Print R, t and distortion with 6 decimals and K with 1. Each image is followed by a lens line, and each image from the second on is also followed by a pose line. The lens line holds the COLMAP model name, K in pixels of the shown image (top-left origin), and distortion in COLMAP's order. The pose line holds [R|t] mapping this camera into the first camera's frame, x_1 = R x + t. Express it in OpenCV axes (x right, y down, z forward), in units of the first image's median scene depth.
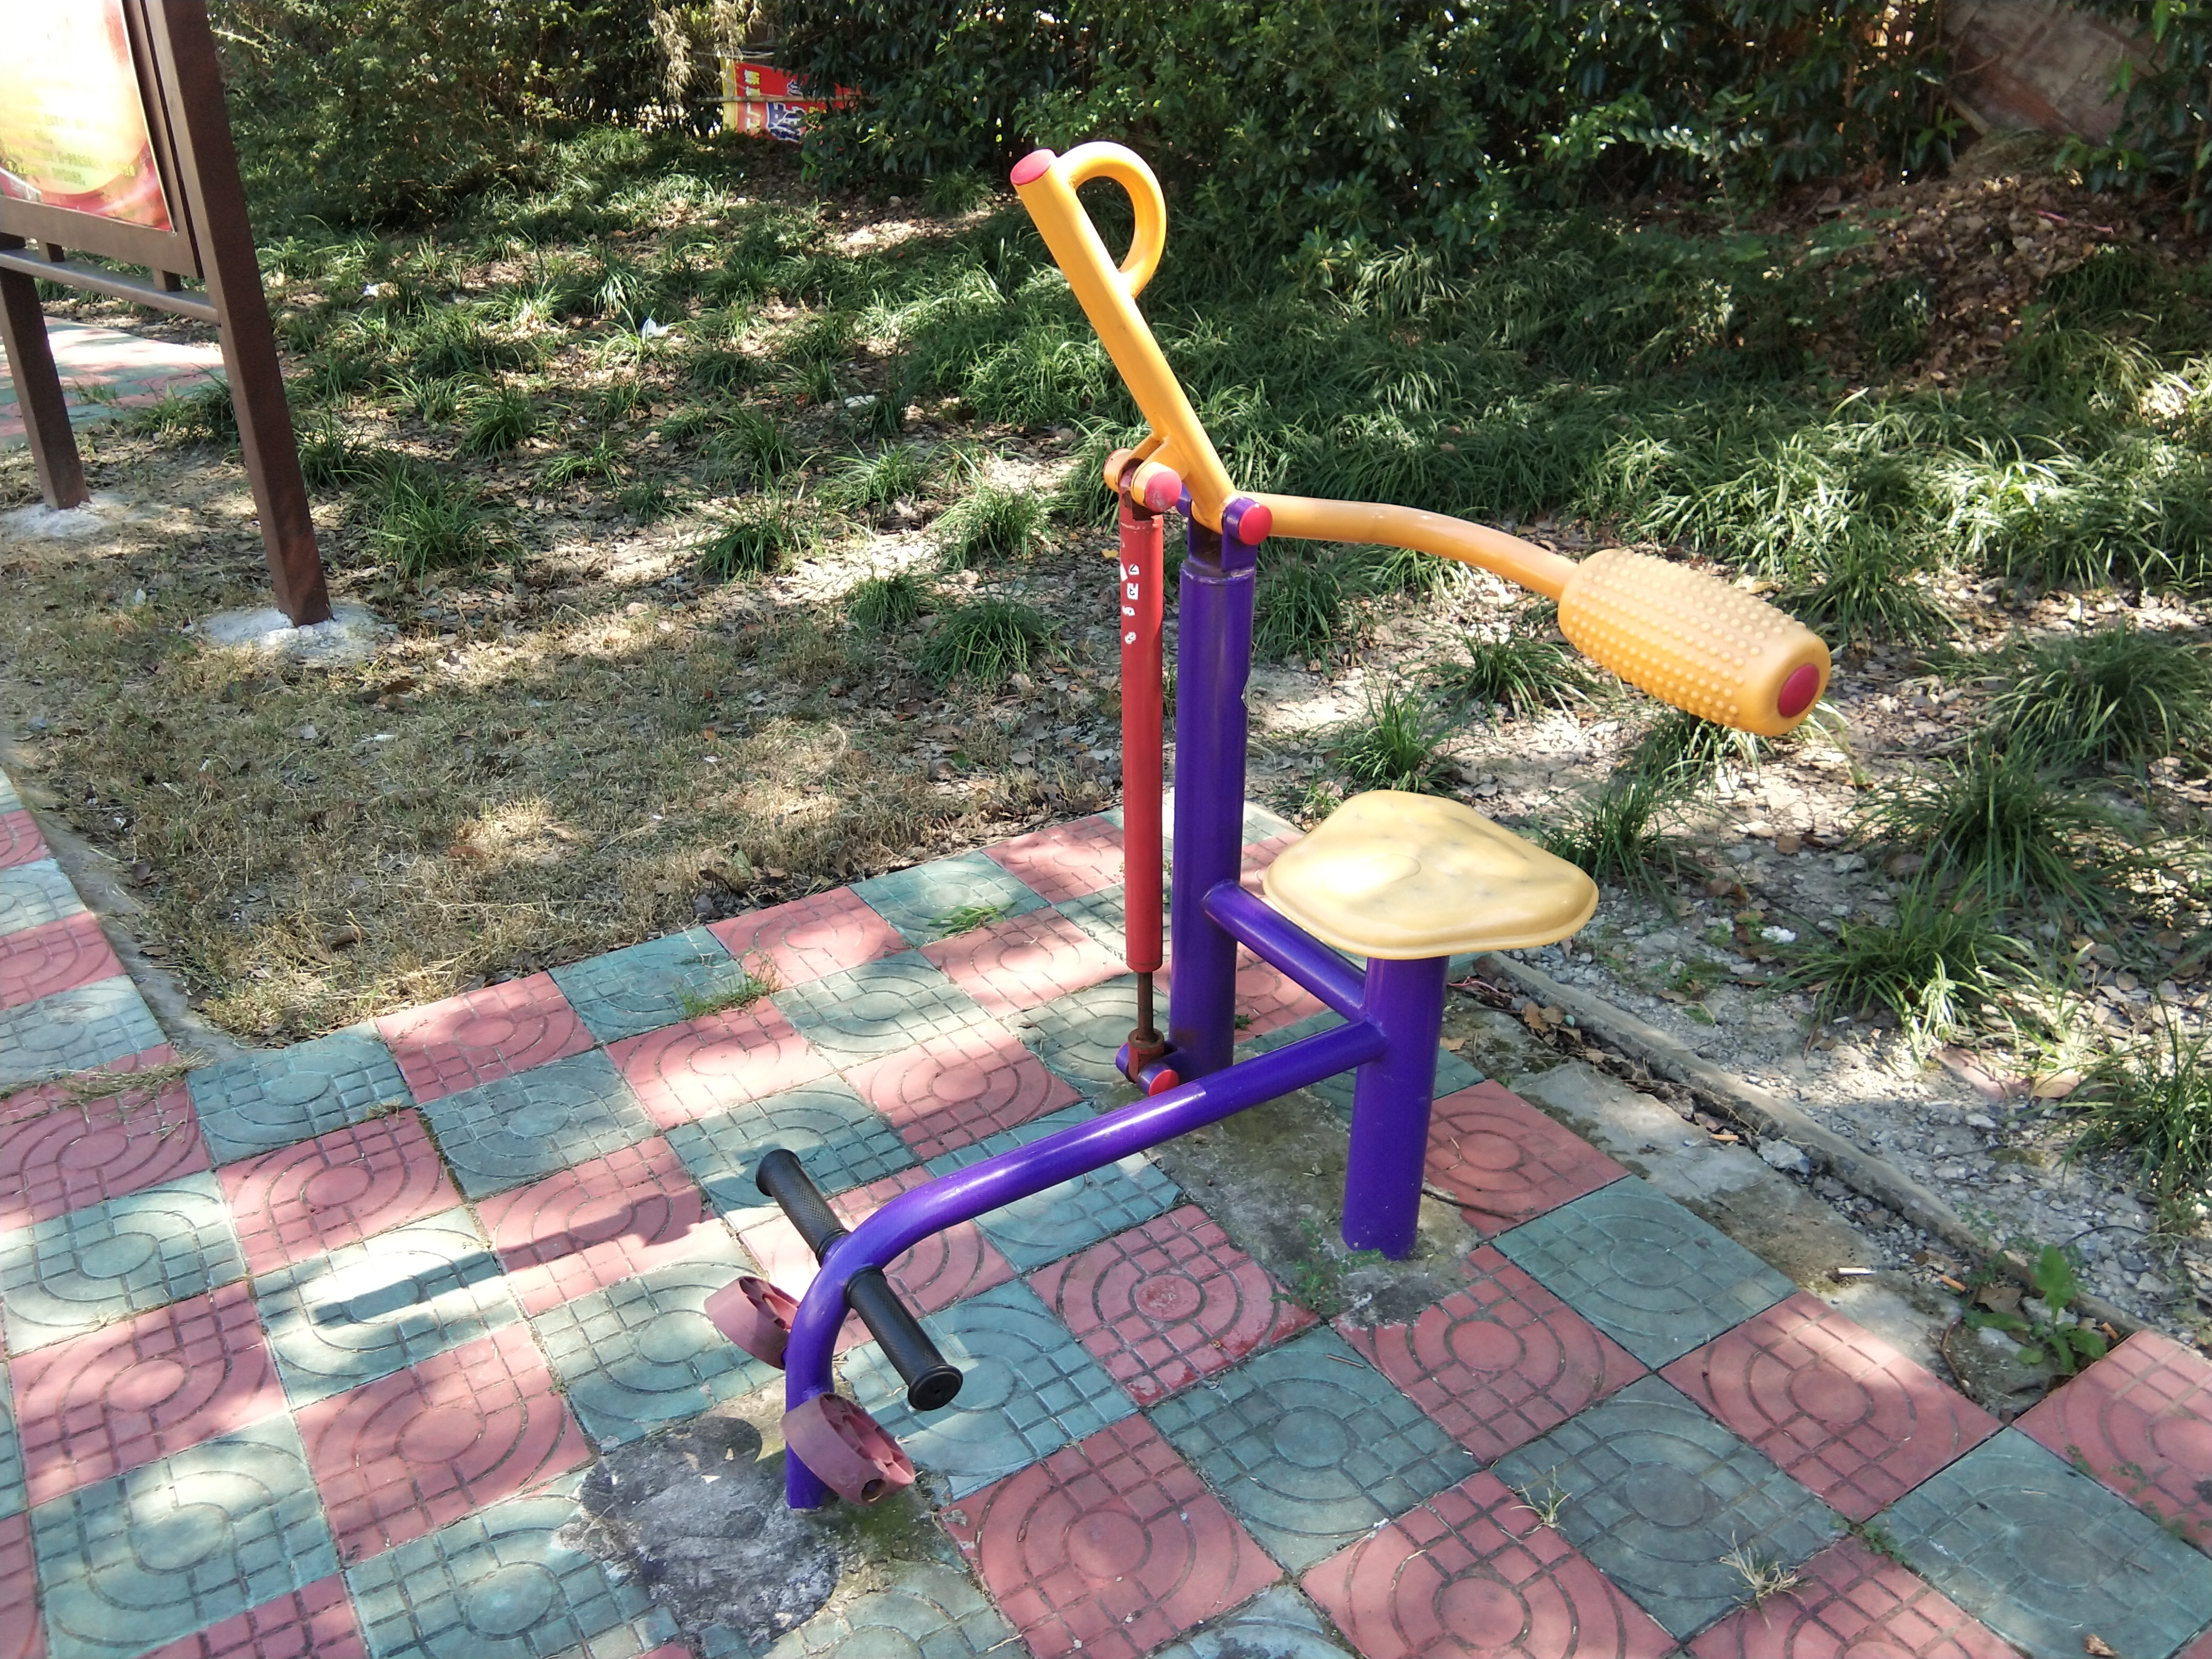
lens RADIAL K [[1768.7, 0, 1100.6], [0, 1768.7, 836.6], [0, 0, 1]] dist [0.075865, -0.110082]
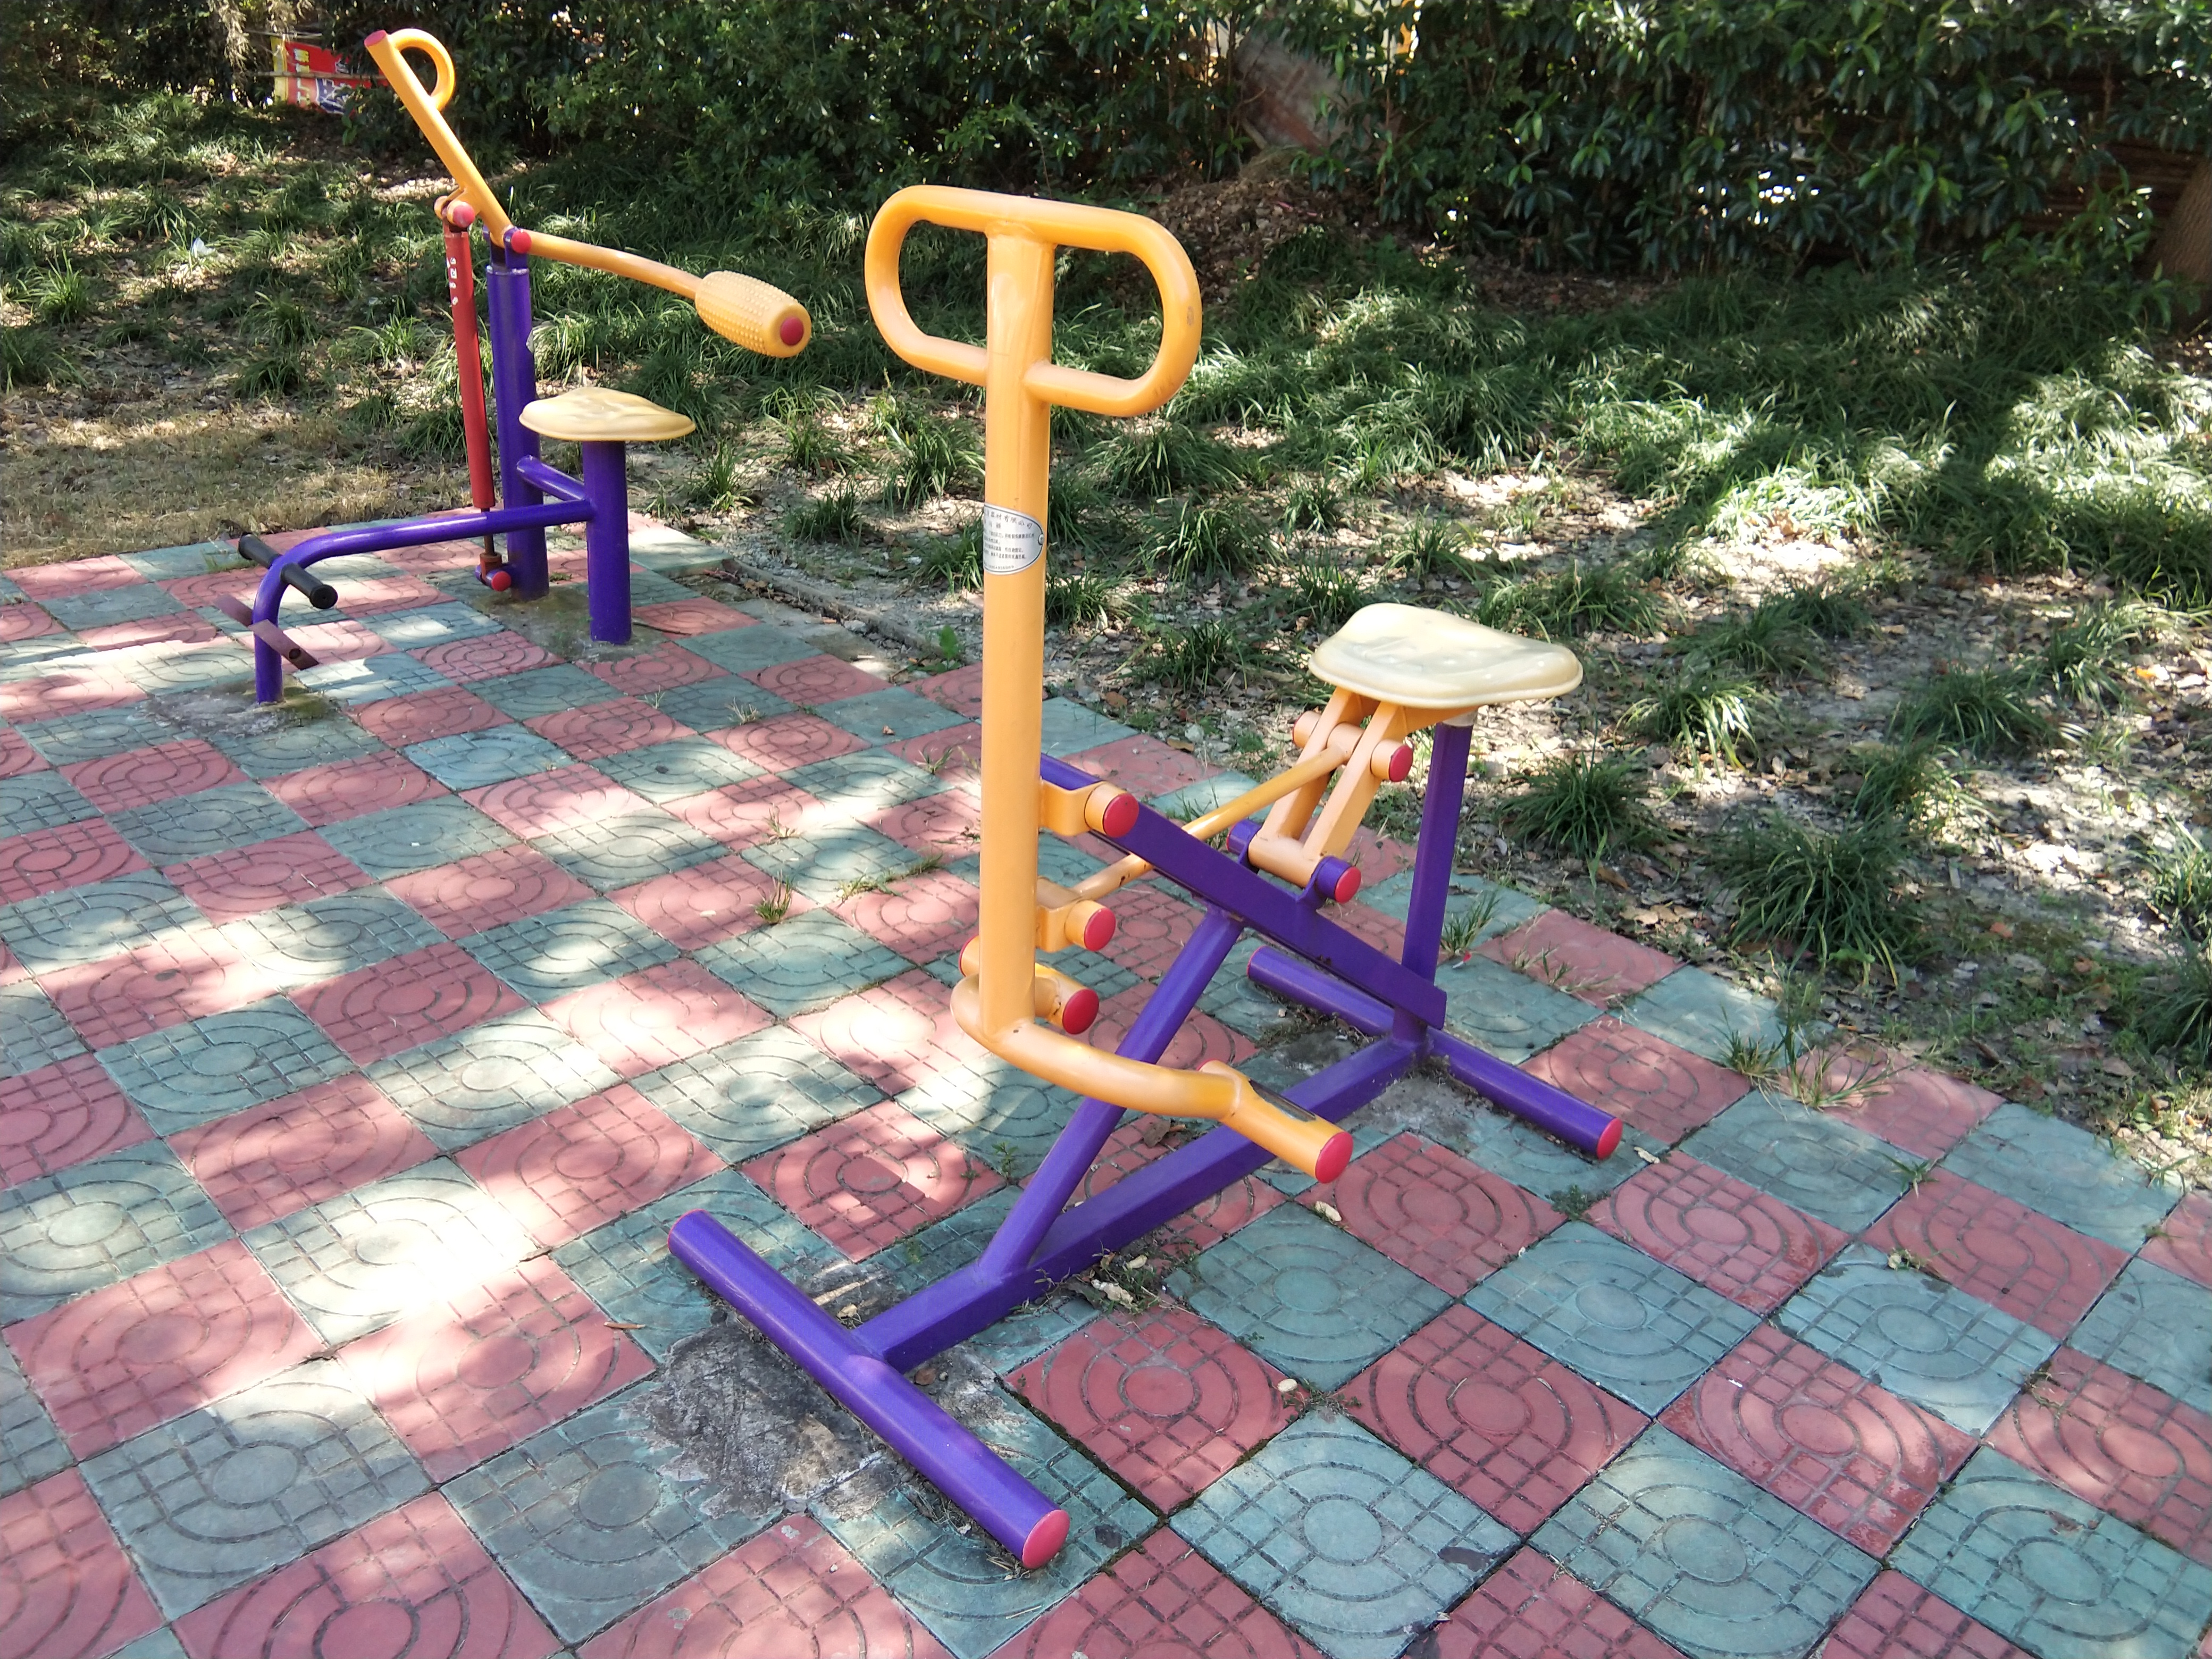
lens RADIAL K [[1759.0, 0, 1087.5], [0, 1759.0, 852.0], [0, 0, 1]] dist [0.100267, -0.155616]
pose [[0.979511, -0.021091, 0.200282, 0.093105], [0.023202, 0.999697, -0.008197, 0.164857], [-0.200049, 0.012676, 0.979704, -0.319986]]
